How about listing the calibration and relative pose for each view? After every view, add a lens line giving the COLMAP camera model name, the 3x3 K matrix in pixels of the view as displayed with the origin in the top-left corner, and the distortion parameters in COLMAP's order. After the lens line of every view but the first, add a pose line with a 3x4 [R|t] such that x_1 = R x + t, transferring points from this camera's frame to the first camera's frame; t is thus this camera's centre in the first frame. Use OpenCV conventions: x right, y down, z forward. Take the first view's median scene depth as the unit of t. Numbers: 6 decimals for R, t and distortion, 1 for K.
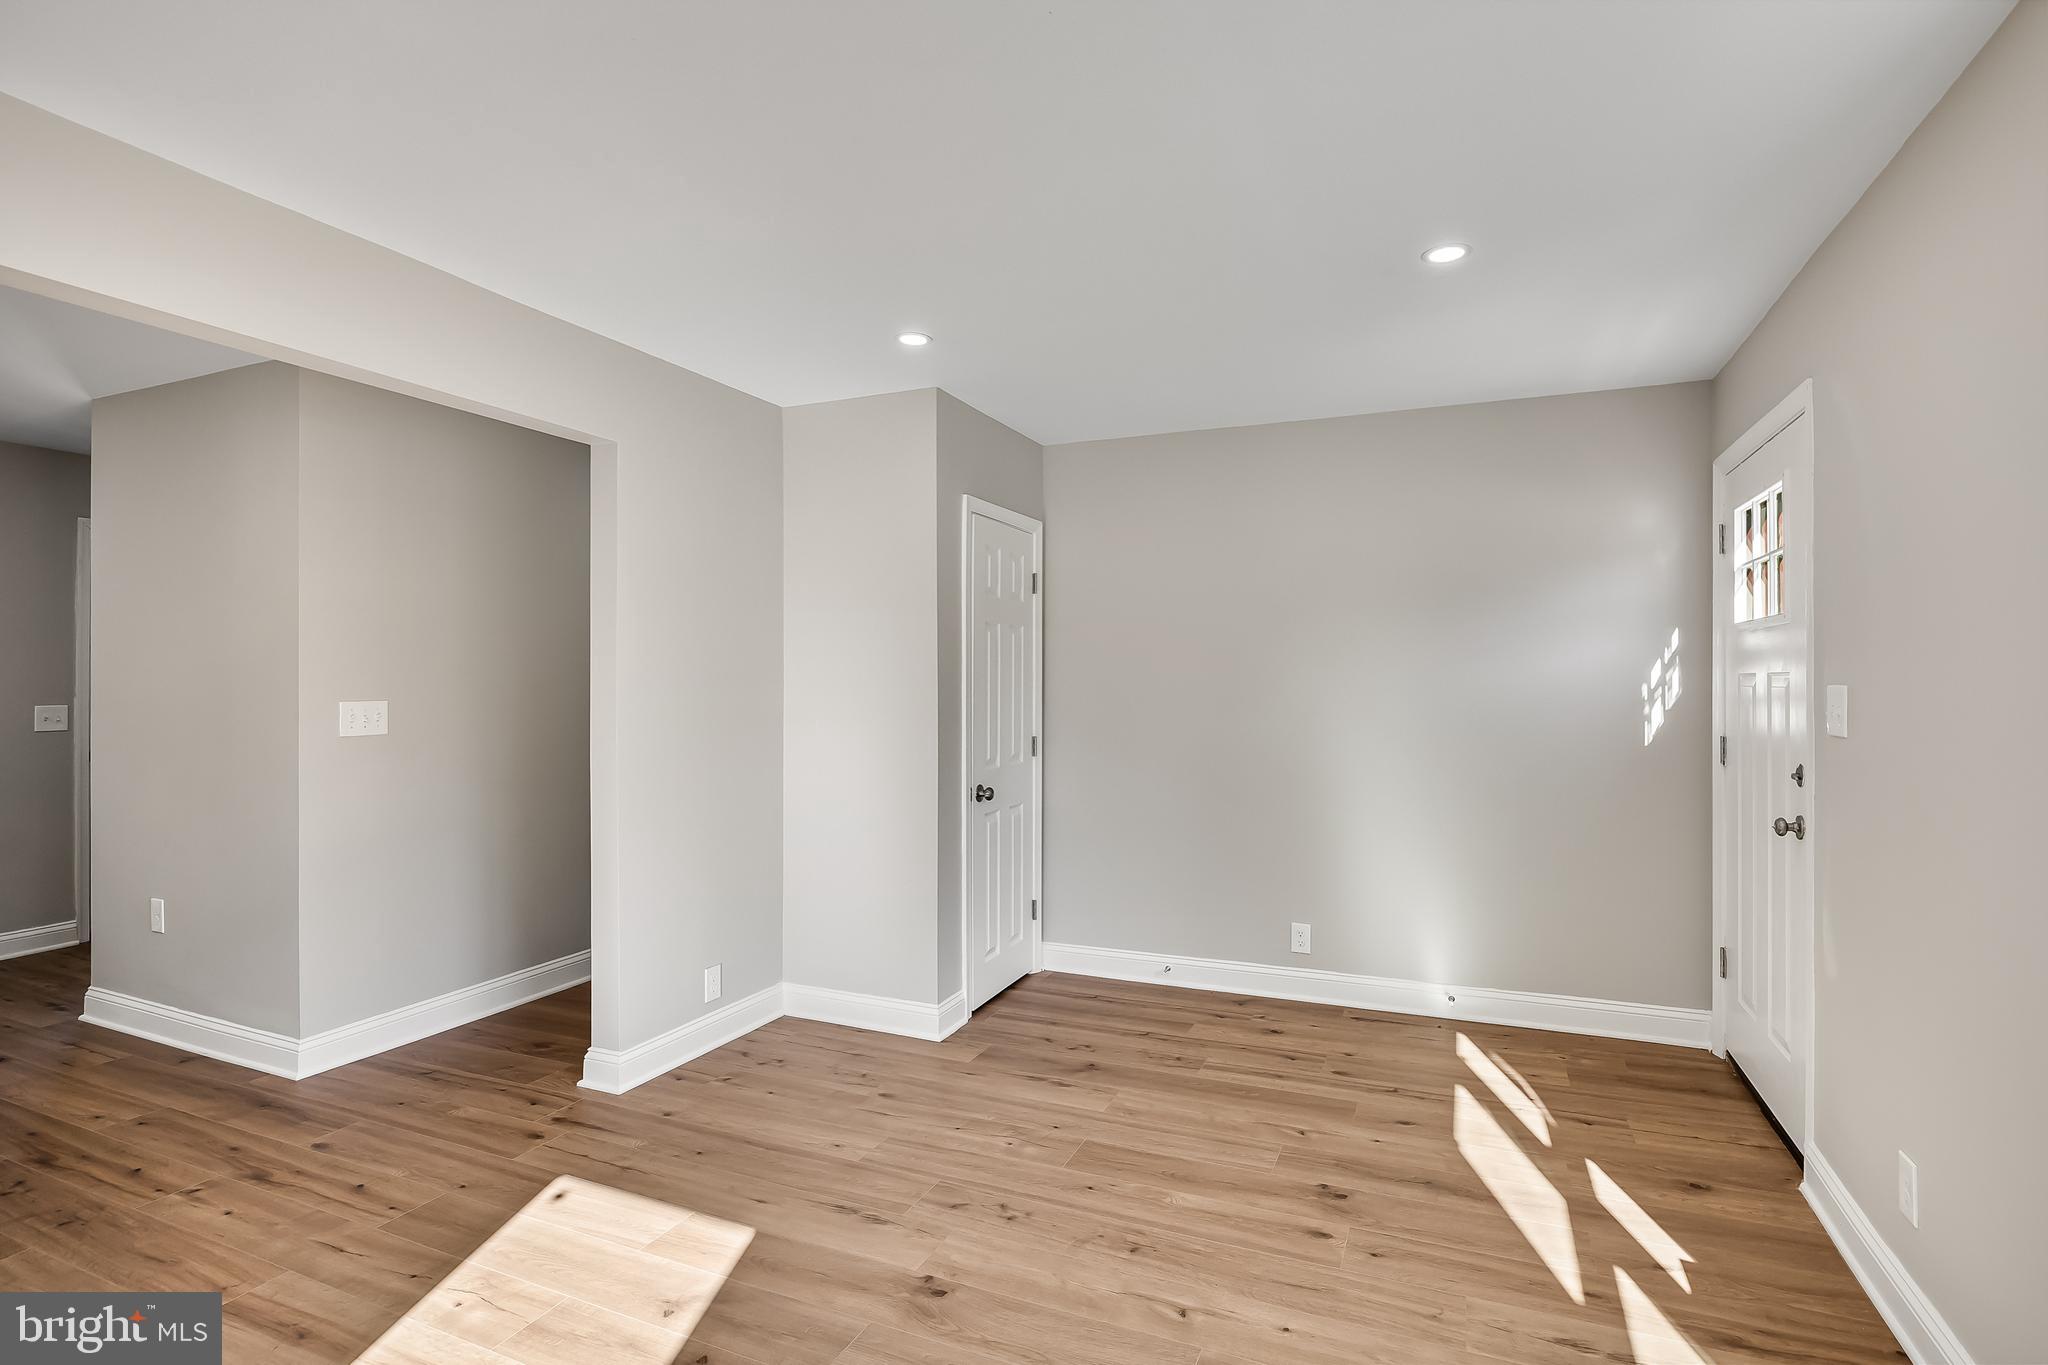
lens RADIAL K [[990.6, 0, 1024.0], [0, 990.6, 682.5], [0, 0, 1]] dist [-0.014842, 0.000499]
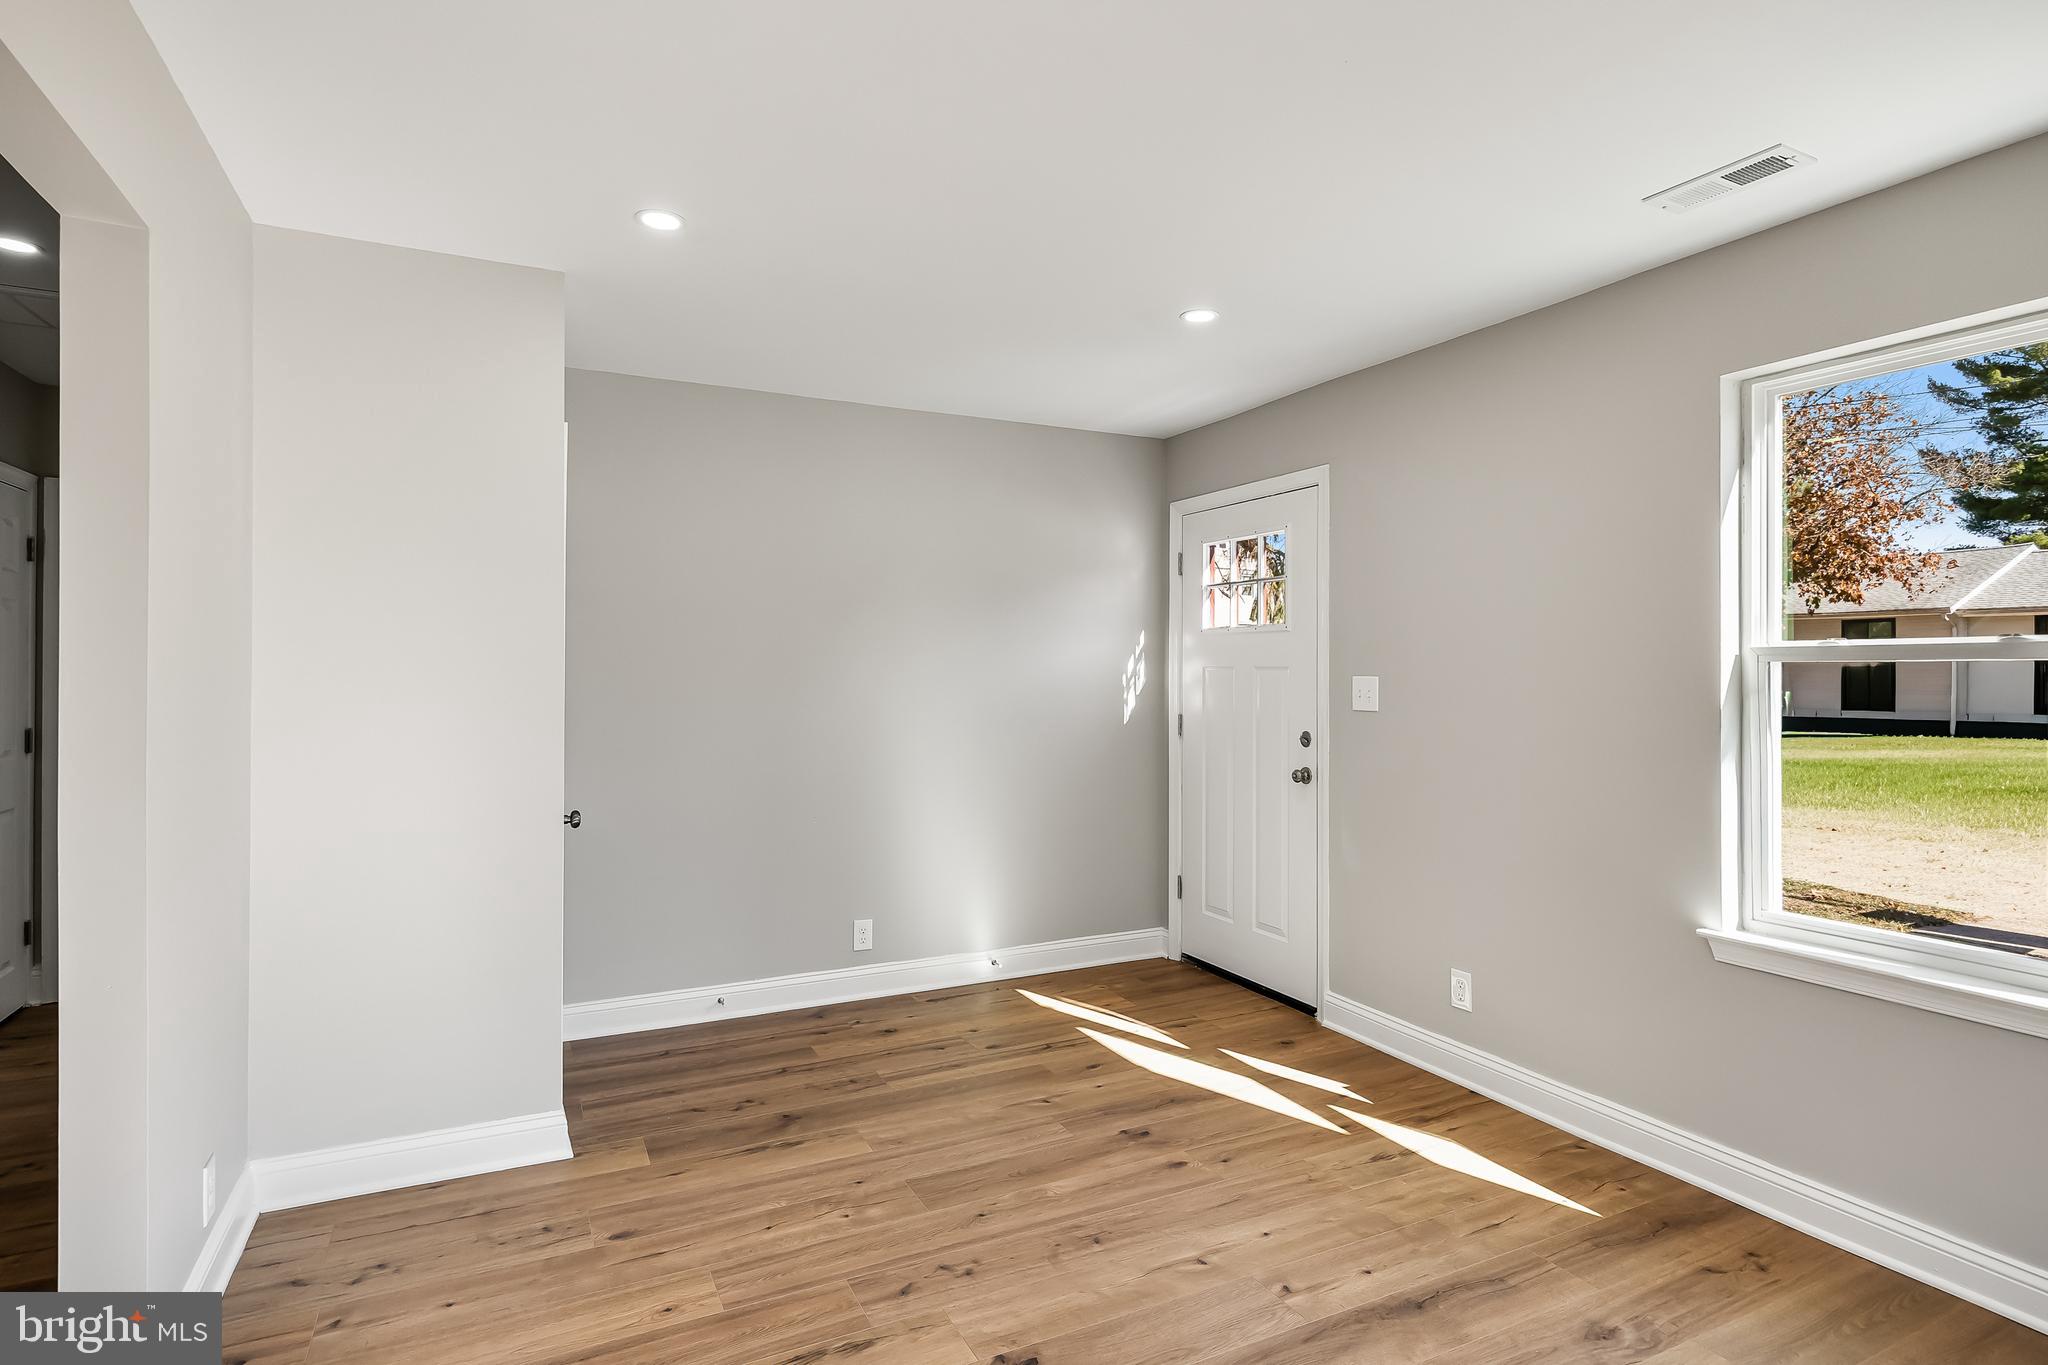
lens RADIAL K [[1076.7, 0, 1025.8], [0, 1076.7, 666.2], [0, 0, 1]] dist [-0.003282, 0.000186]
pose [[0.637952, 0.005428, 0.770057, -0.552070], [-0.004199, 0.999985, -0.003570, -0.003795], [-0.770065, -0.000956, 0.637965, 0.252515]]
